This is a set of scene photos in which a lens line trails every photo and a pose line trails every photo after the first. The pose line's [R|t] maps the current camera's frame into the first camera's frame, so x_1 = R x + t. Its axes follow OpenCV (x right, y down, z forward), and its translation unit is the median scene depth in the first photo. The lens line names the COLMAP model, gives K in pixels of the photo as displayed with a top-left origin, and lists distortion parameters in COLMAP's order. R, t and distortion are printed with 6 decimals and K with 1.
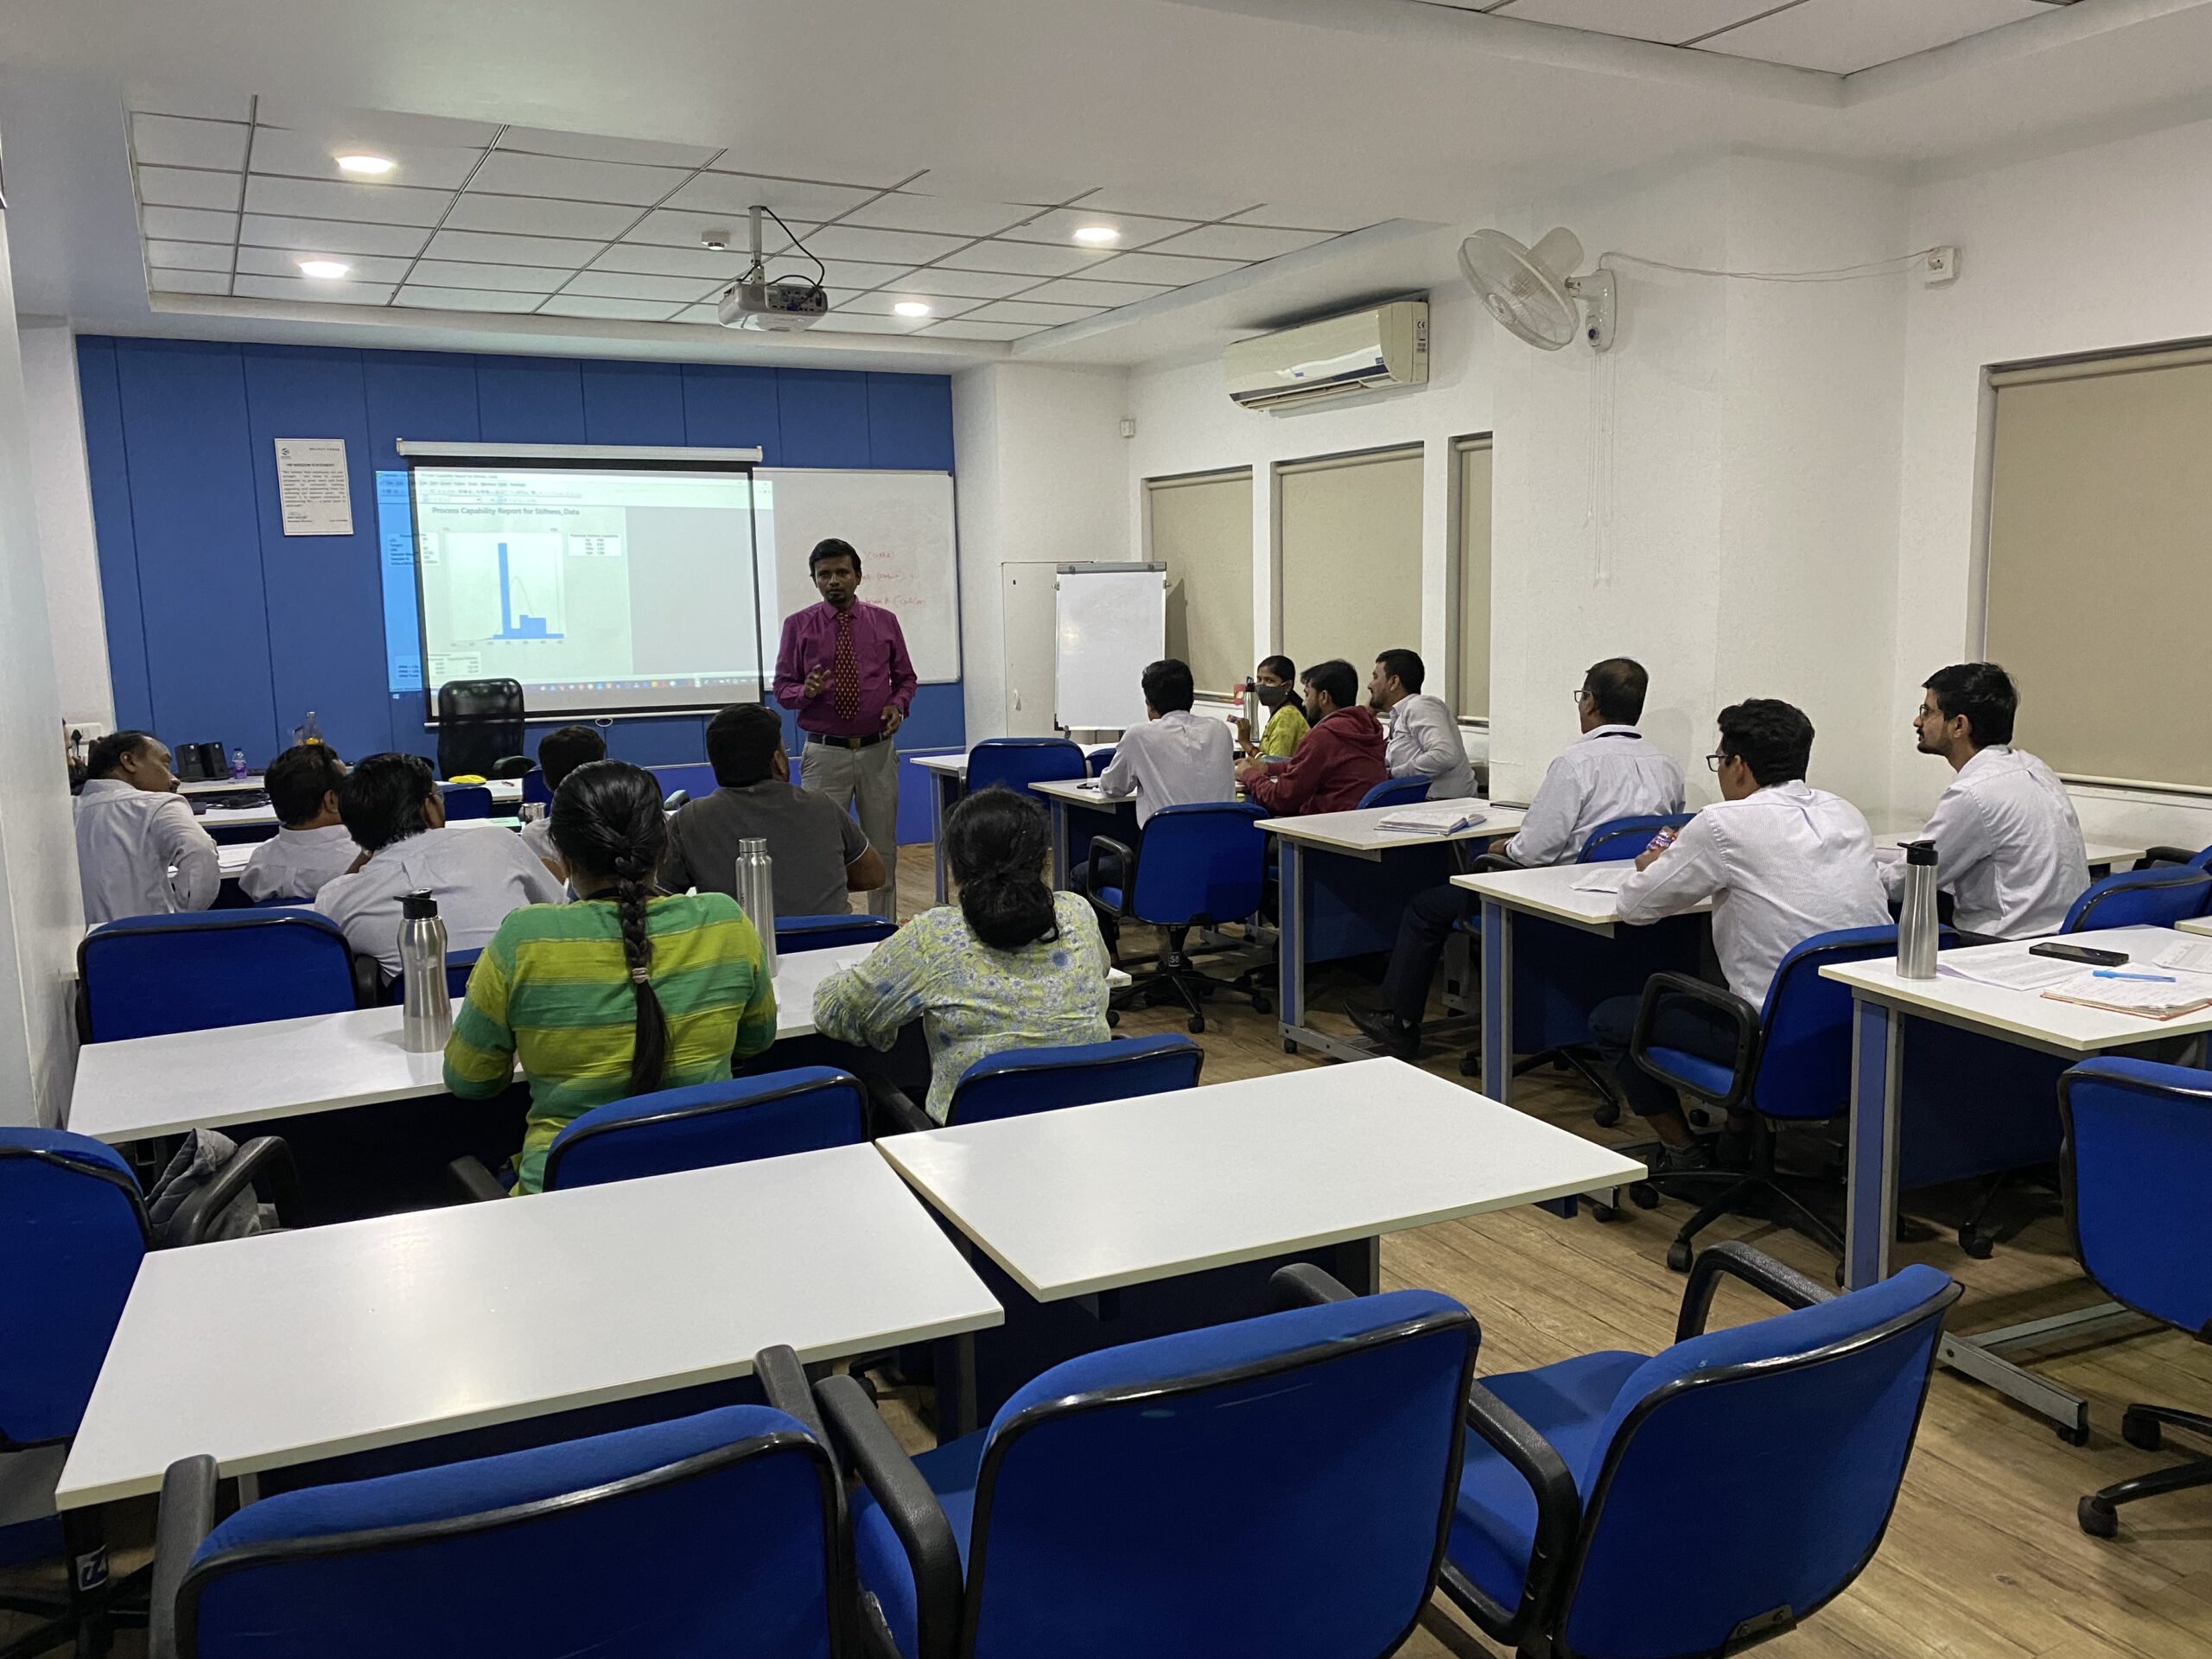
lens RADIAL K [[1694.7, 0, 1243.3], [0, 1694.7, 814.6], [0, 0, 1]] dist [0.155541, -0.254747]
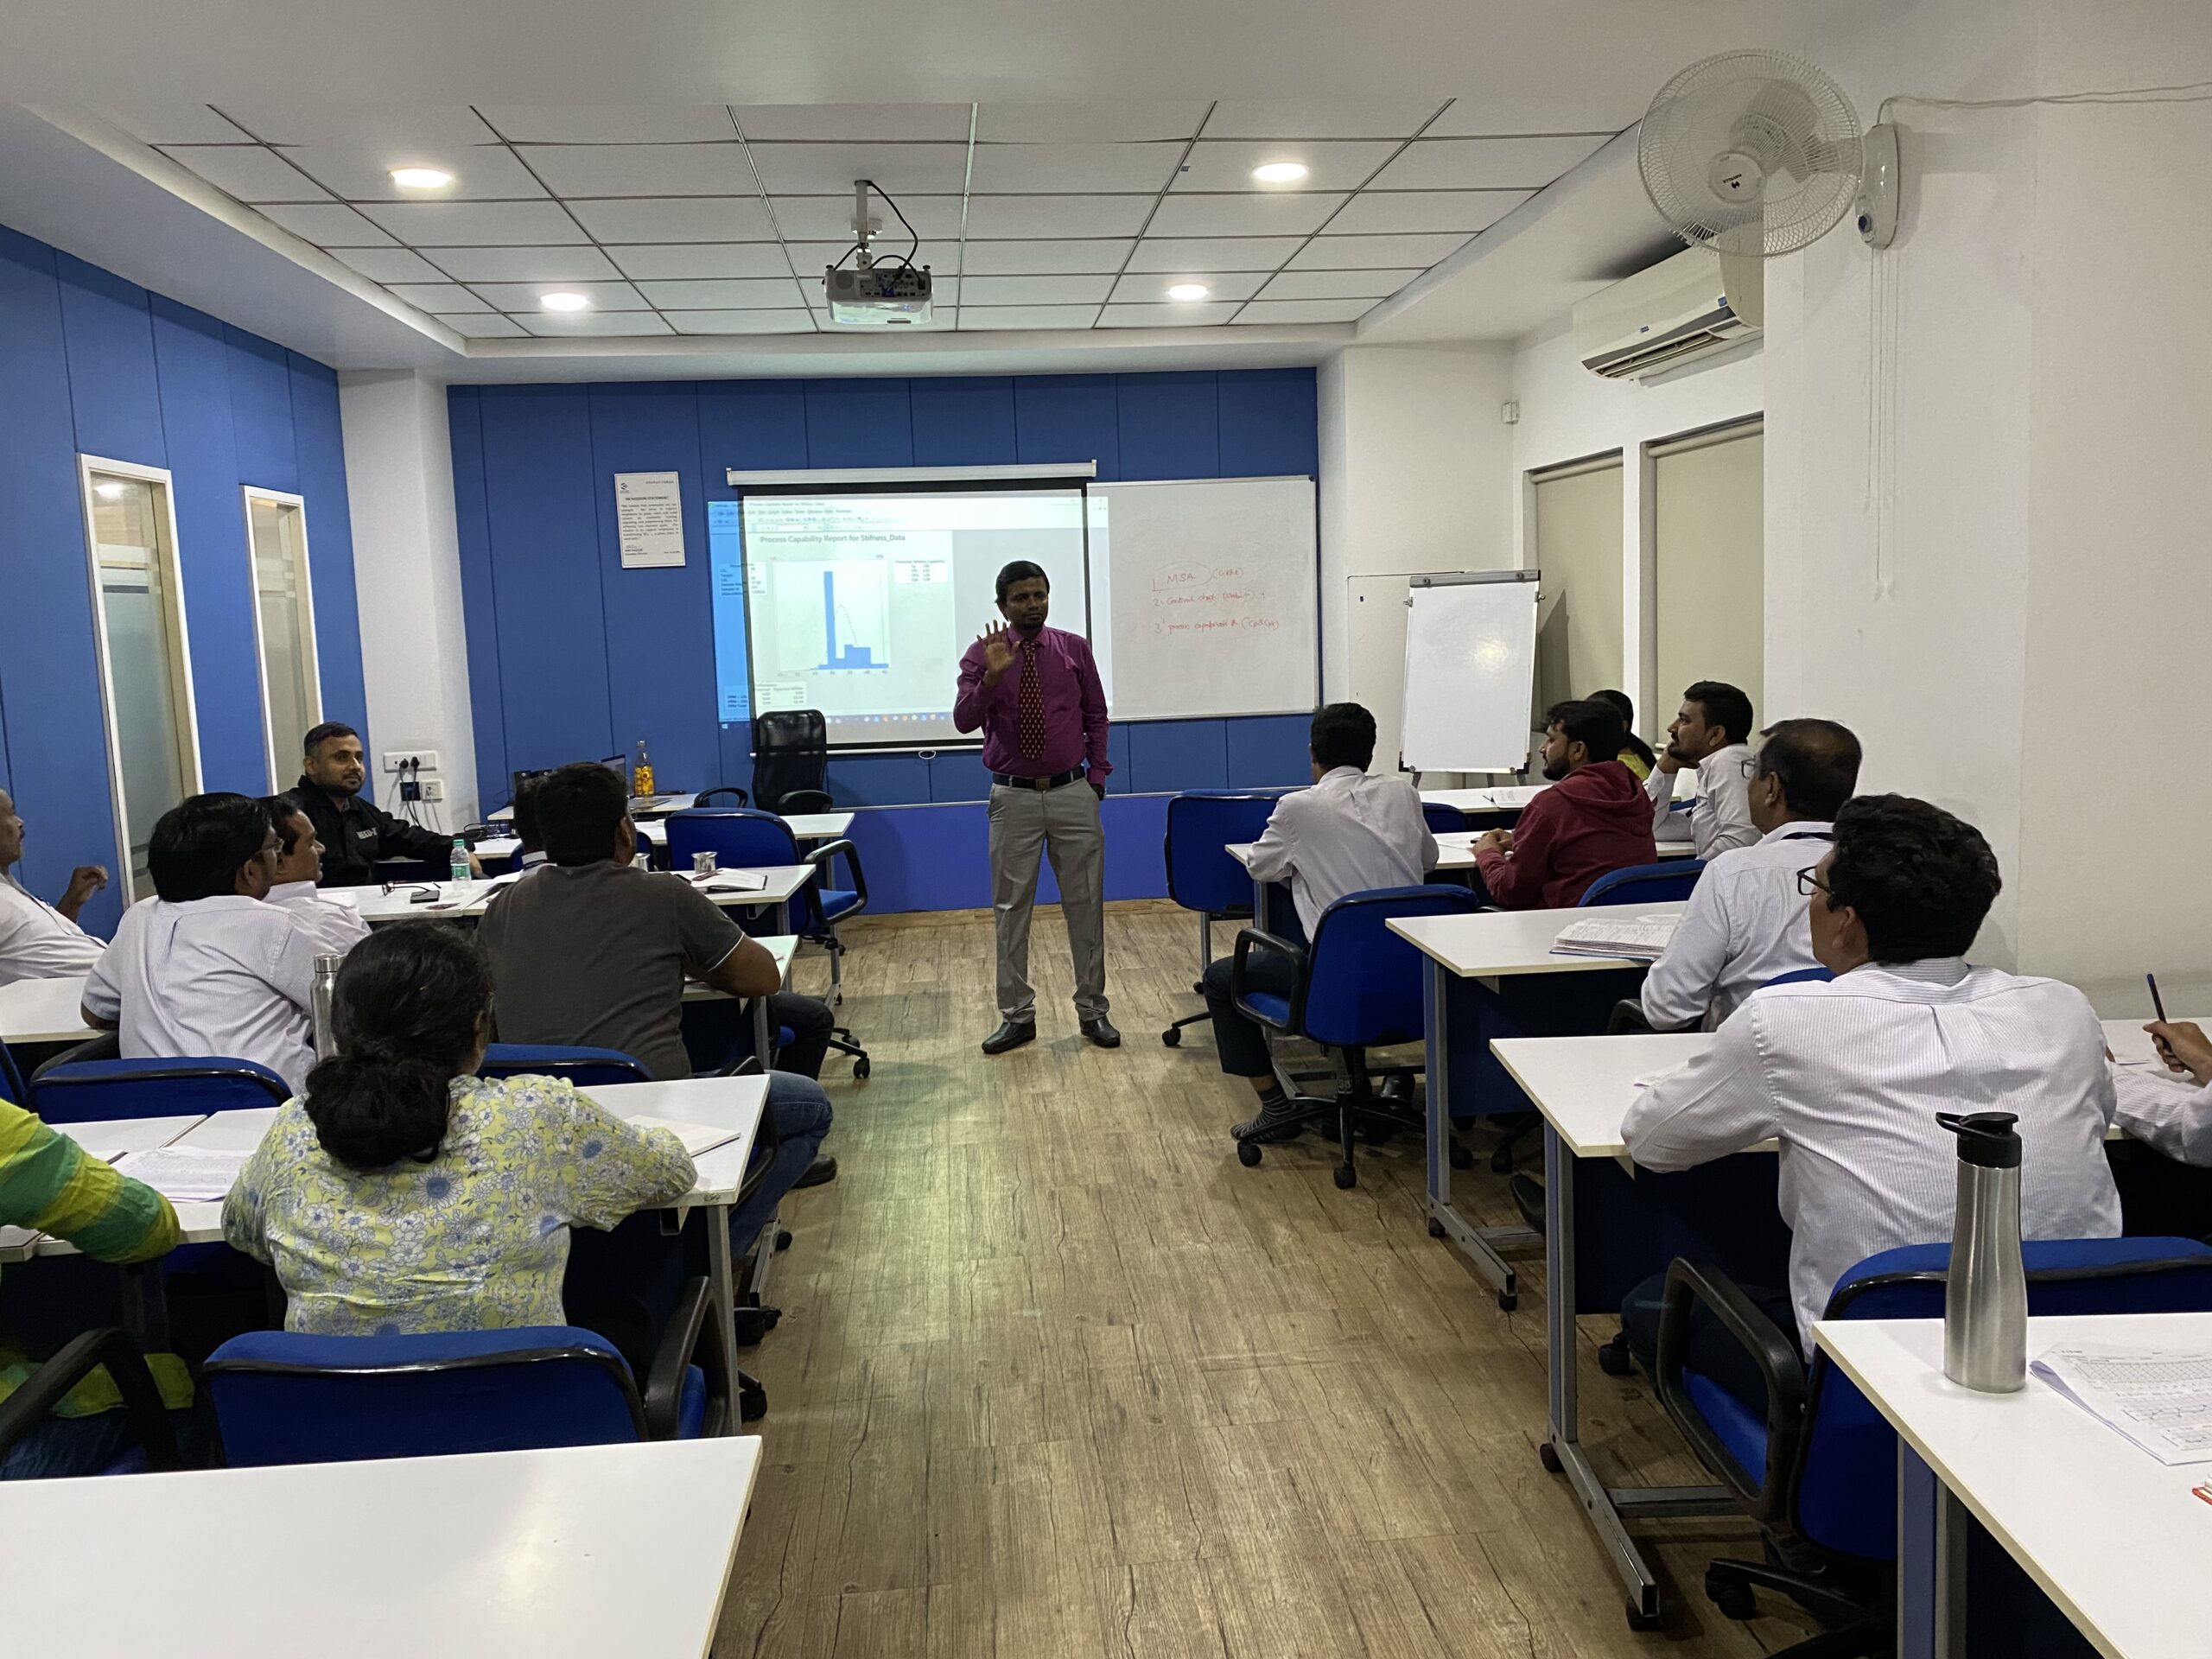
lens RADIAL K [[1694.7, 0, 1243.3], [0, 1694.7, 814.6], [0, 0, 1]] dist [0.155541, -0.254747]
pose [[0.911778, 0.037502, -0.408967, 0.195406], [-0.039194, 0.999223, 0.004246, -0.033157], [0.408808, 0.012157, 0.912539, 0.216577]]
